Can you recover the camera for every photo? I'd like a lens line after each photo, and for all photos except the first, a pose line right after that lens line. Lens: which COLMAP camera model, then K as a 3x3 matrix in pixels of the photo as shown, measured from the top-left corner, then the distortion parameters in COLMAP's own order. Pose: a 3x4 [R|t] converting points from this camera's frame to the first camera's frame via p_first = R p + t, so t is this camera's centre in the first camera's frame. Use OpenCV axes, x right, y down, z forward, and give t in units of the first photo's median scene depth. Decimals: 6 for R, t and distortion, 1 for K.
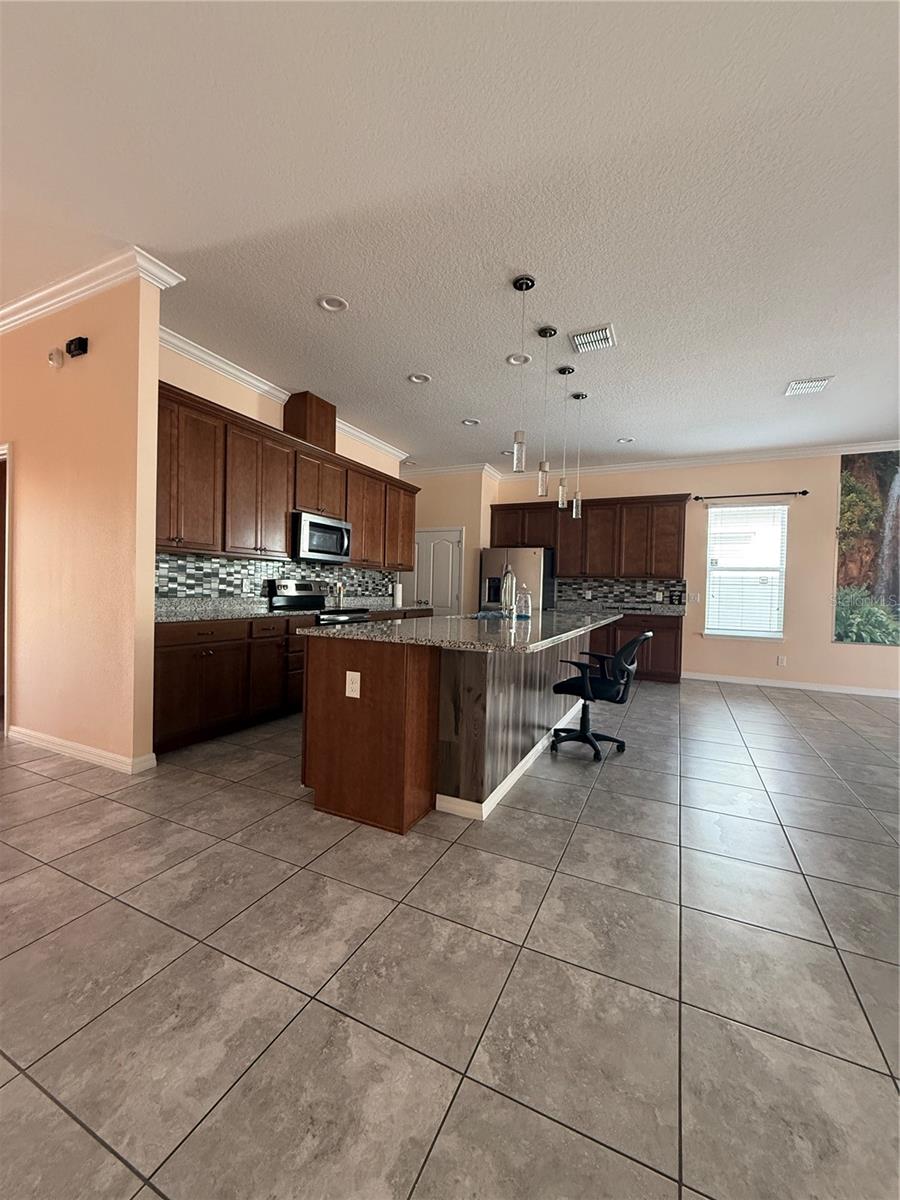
lens RADIAL K [[480.3, 0, 450.0], [0, 480.3, 600.0], [0, 0, 1]] dist [0.002178, 0.000100]
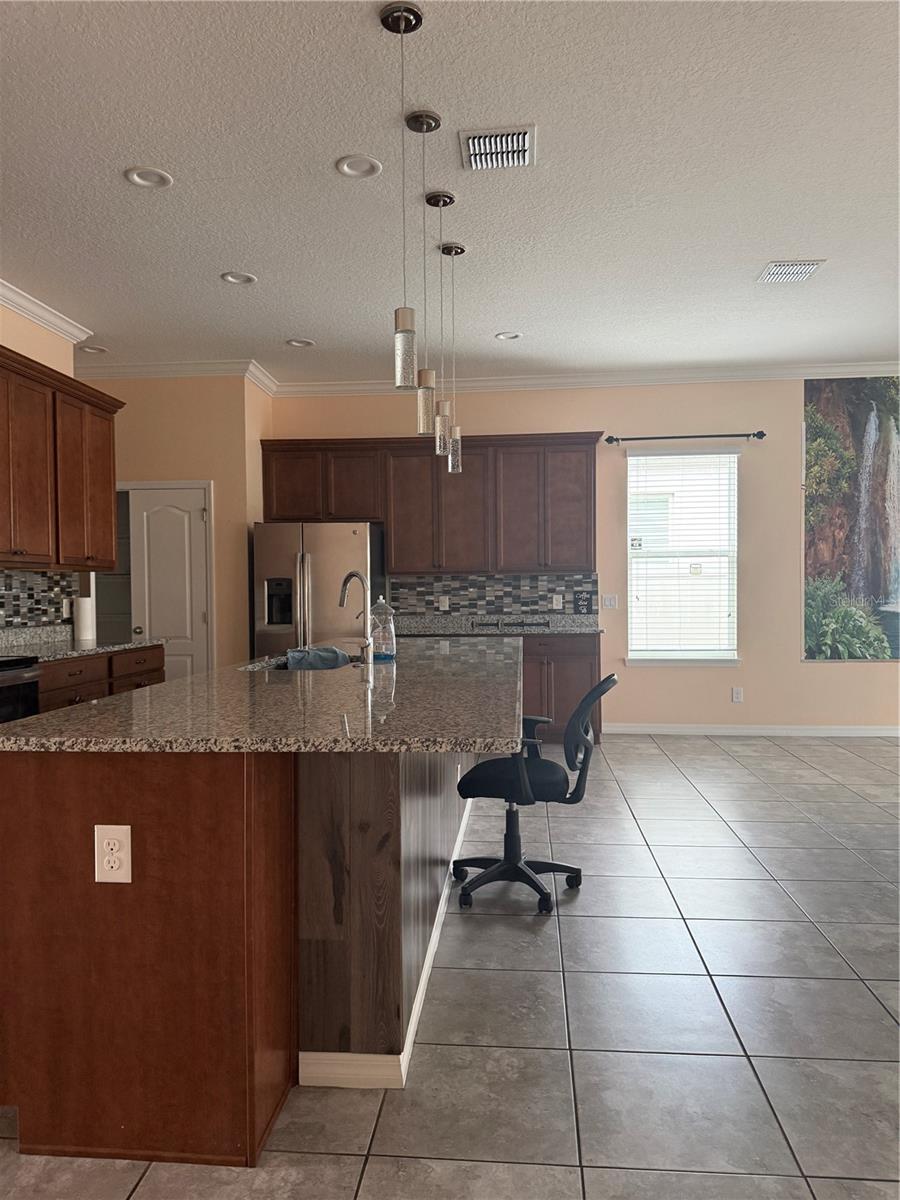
lens RADIAL K [[848.5, 0, 453.3], [0, 848.5, 611.7], [0, 0, 1]] dist [0.075091, -0.082041]
pose [[0.935541, -0.043493, 0.350529, -0.072140], [0.041100, 0.999053, 0.014269, -0.018412], [-0.350818, 0.001058, 0.936443, 0.060156]]
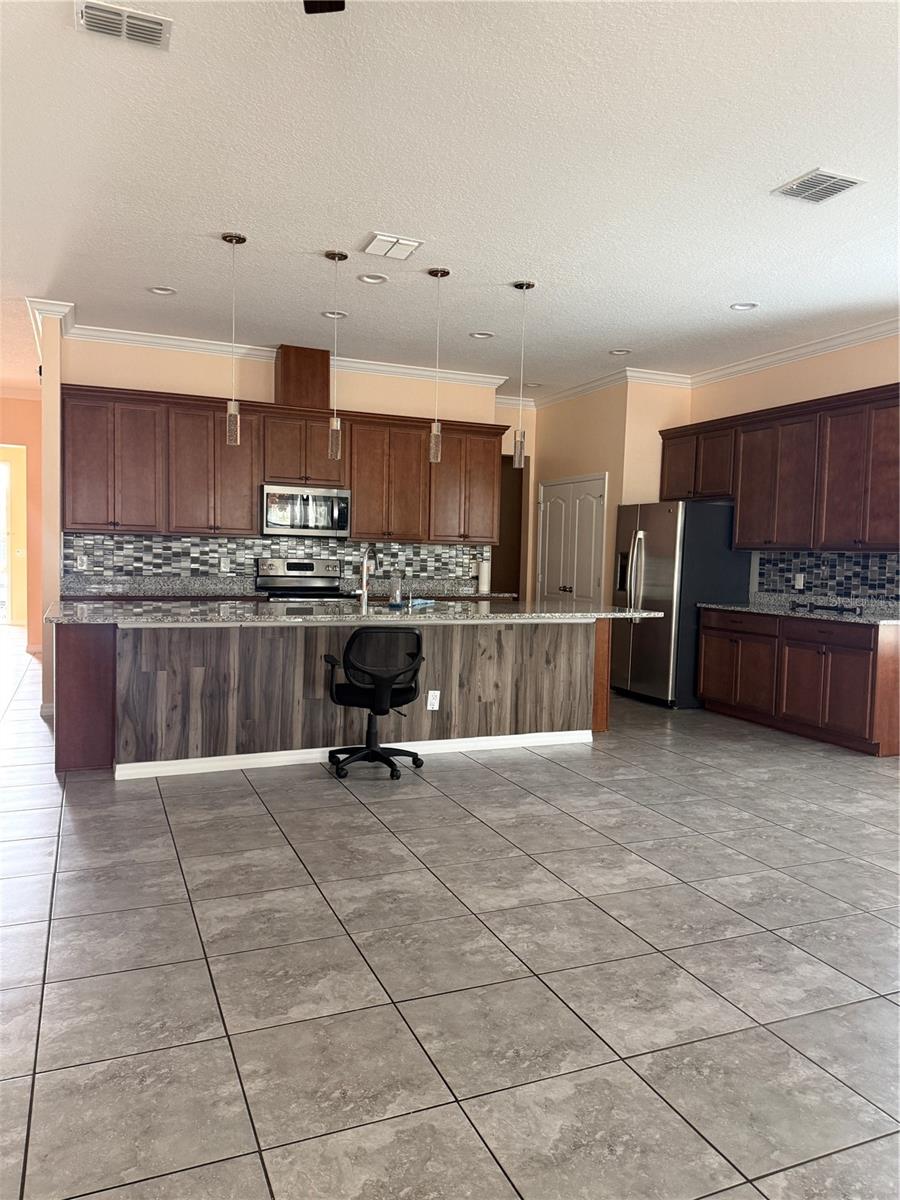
lens RADIAL K [[829.3, 0, 444.2], [0, 829.3, 614.1], [0, 0, 1]] dist [0.026225, -0.025065]
pose [[0.748541, 0.039328, -0.661921, 0.776299], [-0.019407, 0.999111, 0.037415, -0.001510], [0.662804, -0.015161, 0.748639, 0.032802]]
